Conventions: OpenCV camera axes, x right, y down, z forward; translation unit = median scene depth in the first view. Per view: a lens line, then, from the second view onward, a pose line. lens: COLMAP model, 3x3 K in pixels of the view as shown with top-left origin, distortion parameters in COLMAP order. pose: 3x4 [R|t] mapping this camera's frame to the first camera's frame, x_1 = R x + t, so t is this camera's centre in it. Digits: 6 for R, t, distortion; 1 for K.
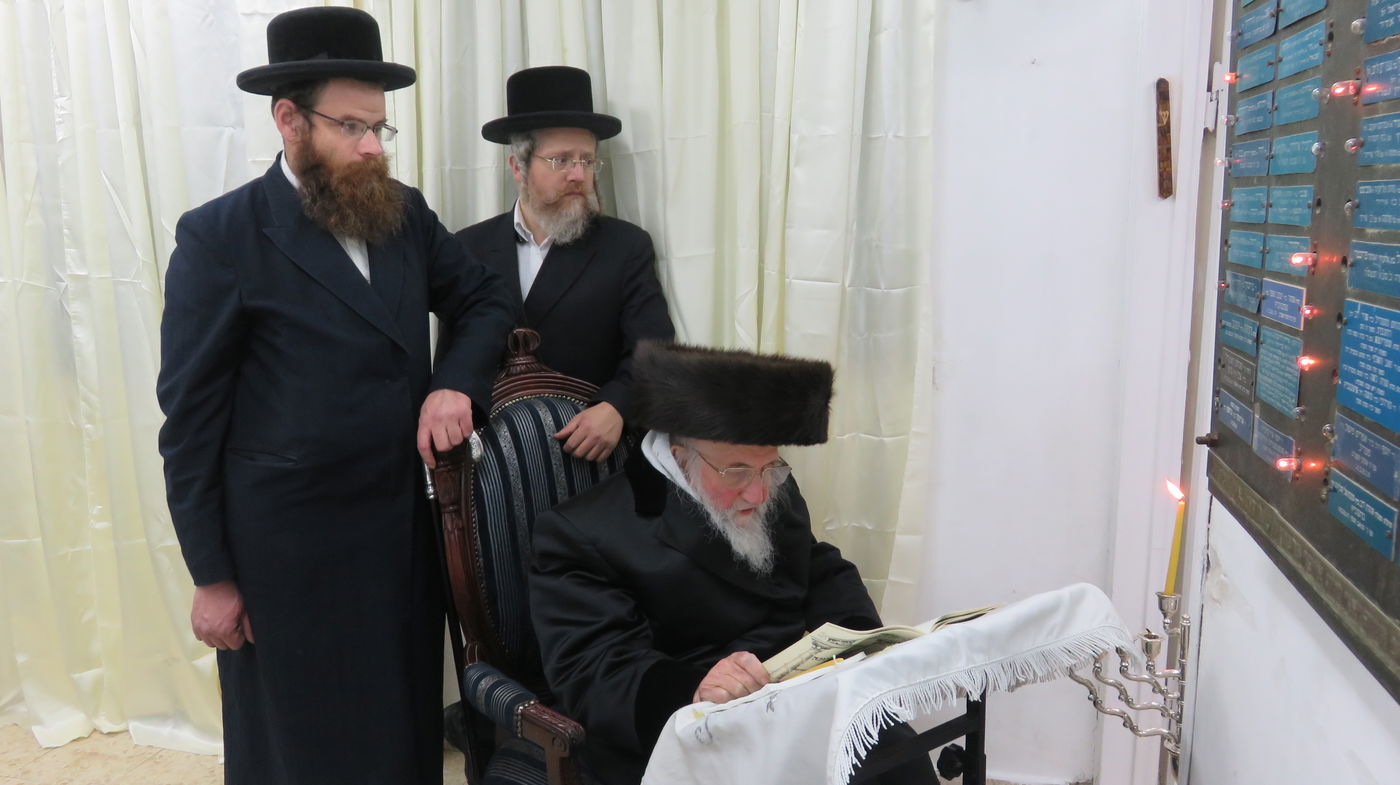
lens RADIAL K [[1050.5, 0, 700.0], [0, 1050.5, 392.5], [0, 0, 1]] dist [-0.004240, -0.003383]
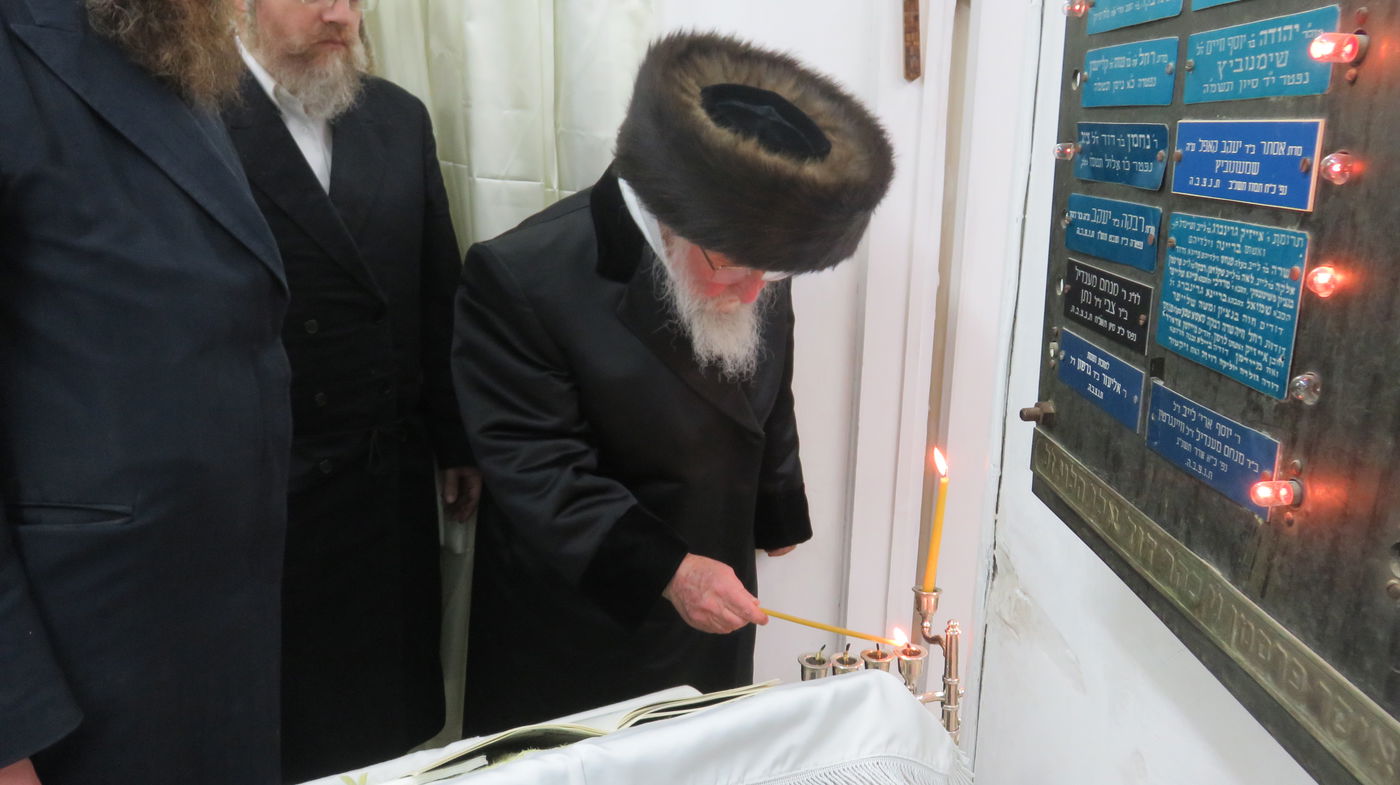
lens RADIAL K [[1076.7, 0, 700.0], [0, 1076.7, 392.5], [0, 0, 1]] dist [-0.009831, -0.001913]
pose [[0.966958, -0.030603, 0.253092, 0.092793], [0.014054, 0.997658, 0.066940, -0.007090], [-0.254547, -0.061171, 0.965124, 0.299967]]
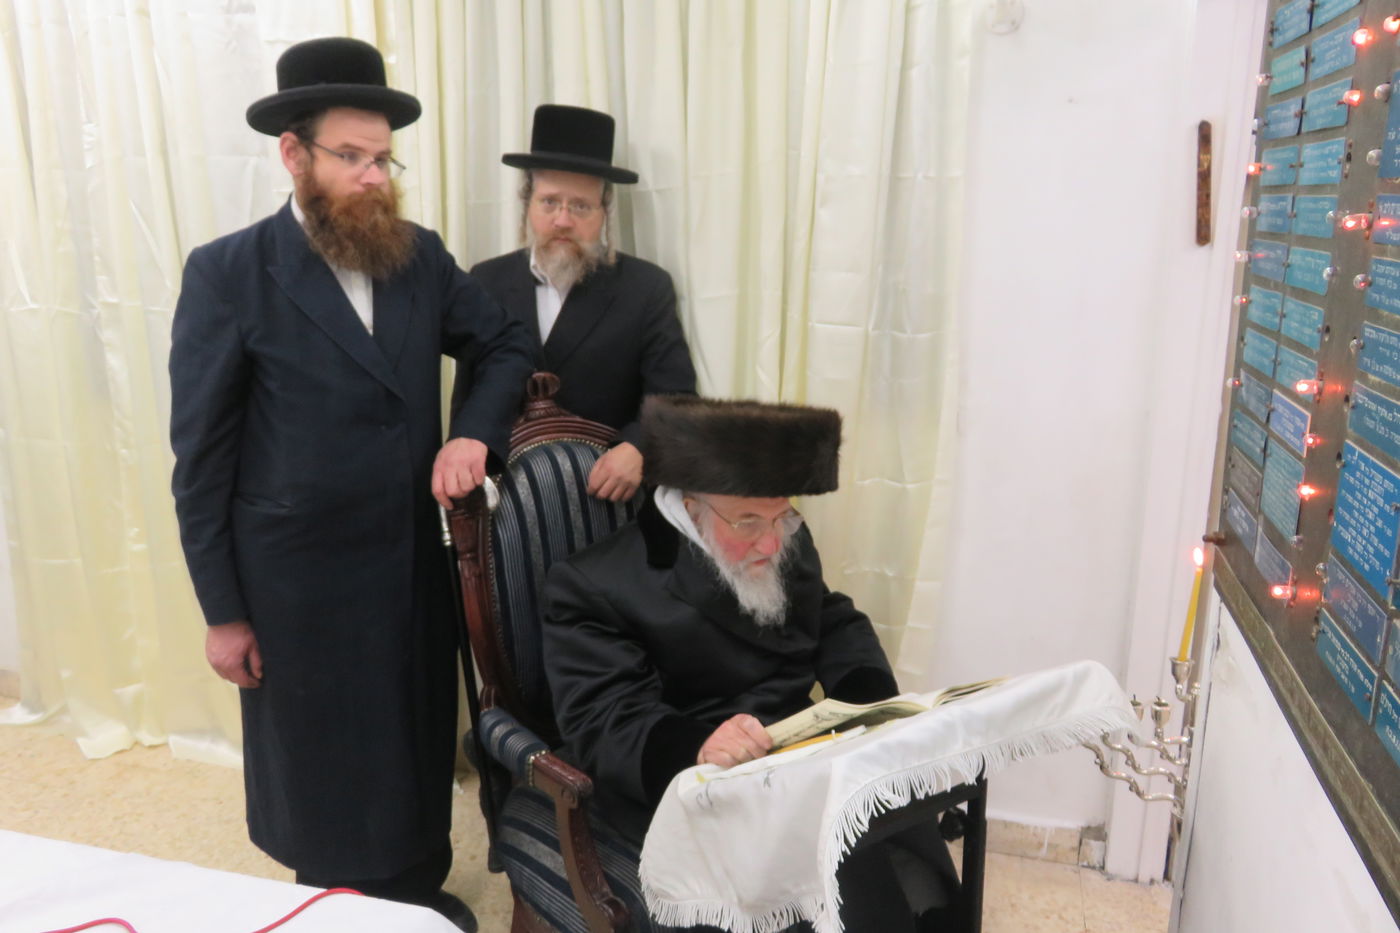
lens RADIAL K [[1051.5, 0, 700.0], [0, 1051.5, 466.5], [0, 0, 1]] dist [-0.002473, -0.003701]
pose [[0.999156, 0.017440, -0.037184, 0.025070], [-0.014811, 0.997447, 0.069860, -0.055025], [0.038307, -0.069251, 0.996864, 0.003594]]
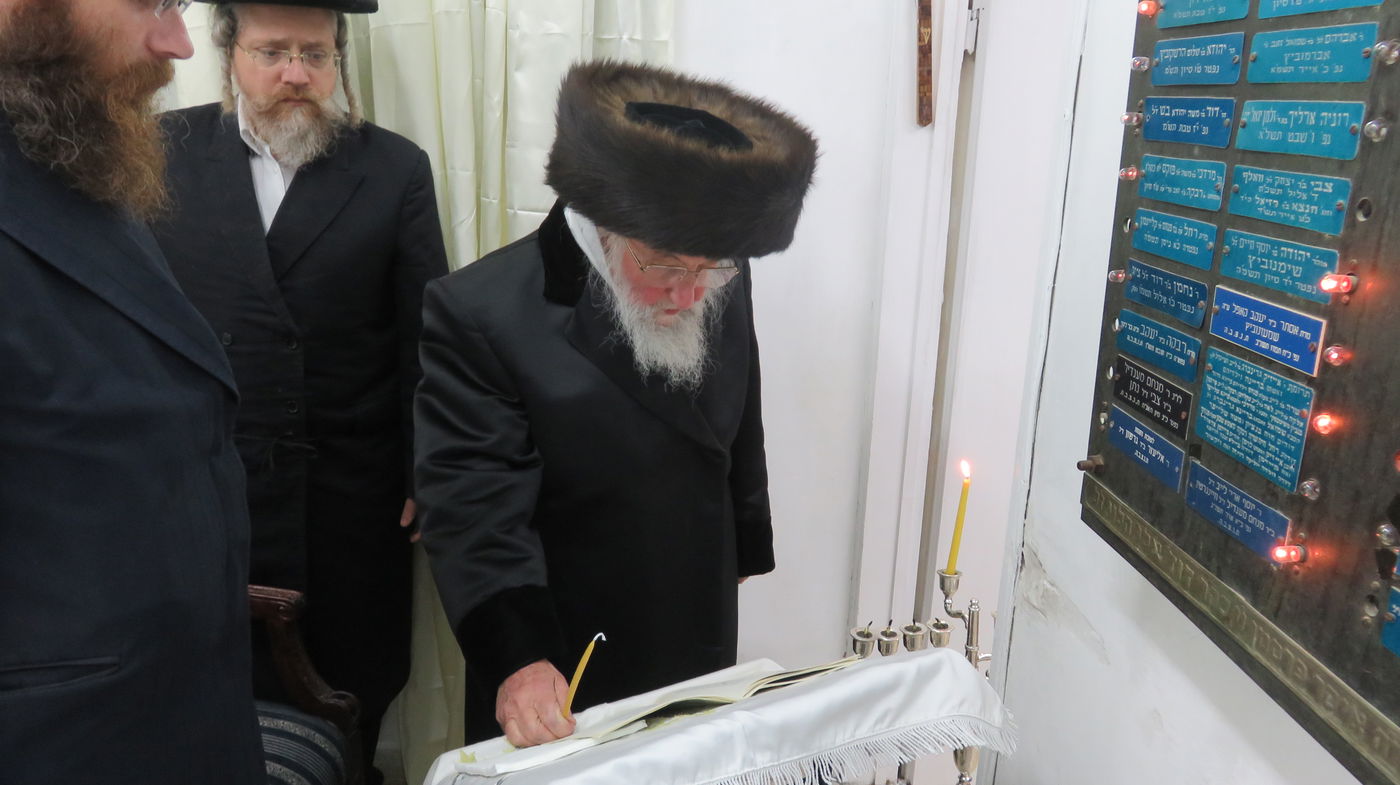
lens RADIAL K [[1043.1, 0, 700.0], [0, 1043.1, 392.5], [0, 0, 1]] dist [-0.005439, -0.005365]
pose [[0.954989, -0.042683, 0.293553, -0.025778], [0.012523, 0.994513, 0.103862, -0.064493], [-0.296376, -0.095511, 0.950284, 0.216674]]
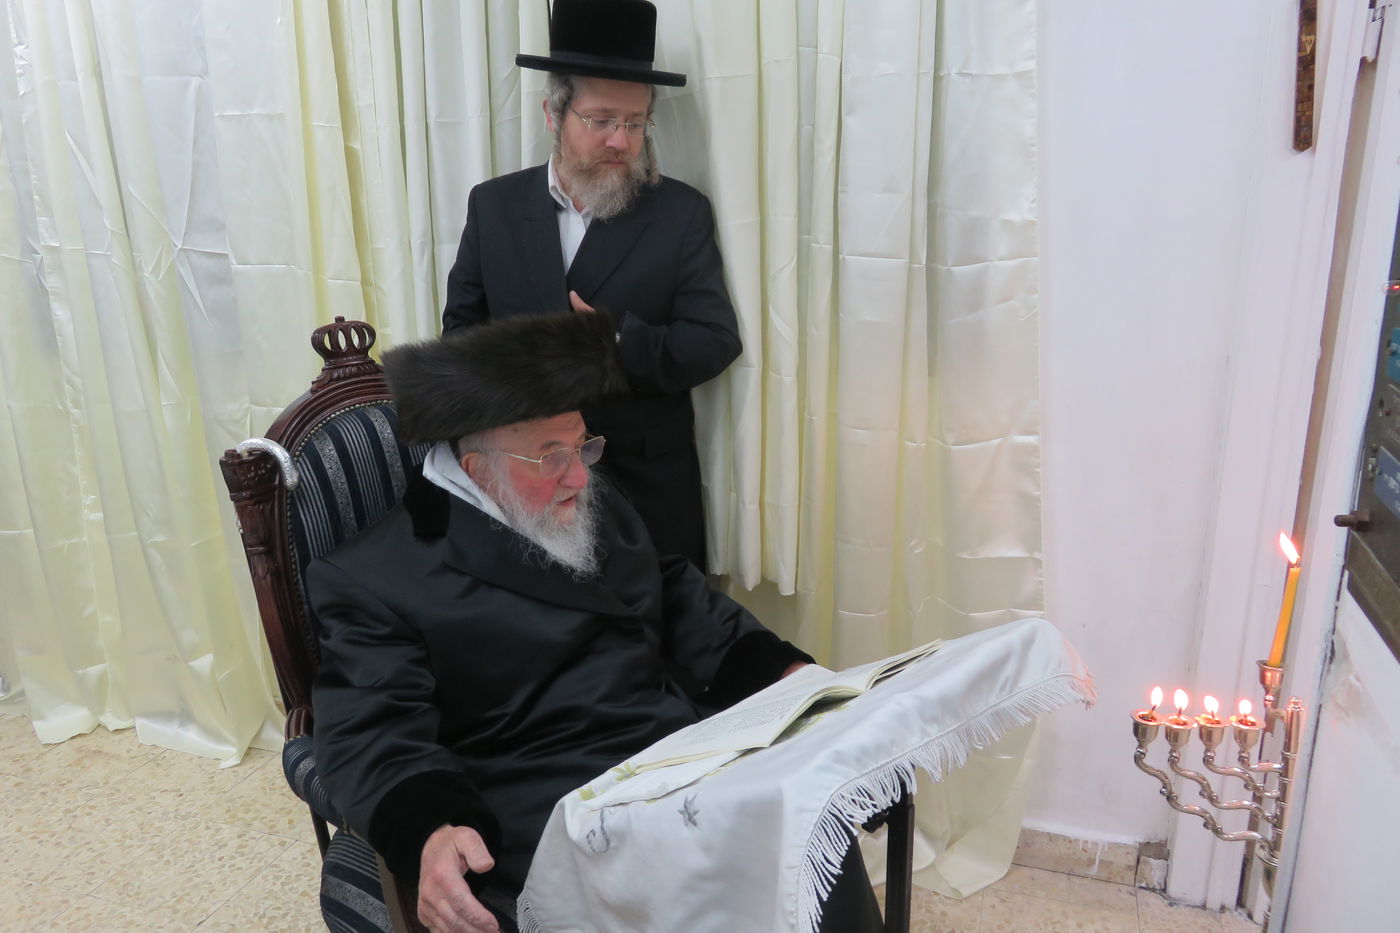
lens RADIAL K [[1047.3, 0, 700.0], [0, 1047.3, 466.5], [0, 0, 1]] dist [-0.002635, 0.003208]
pose [[0.996208, 0.017875, -0.085151, 0.083301], [-0.008871, 0.994436, 0.104967, -0.036321], [0.086553, -0.103813, 0.990824, 0.203083]]
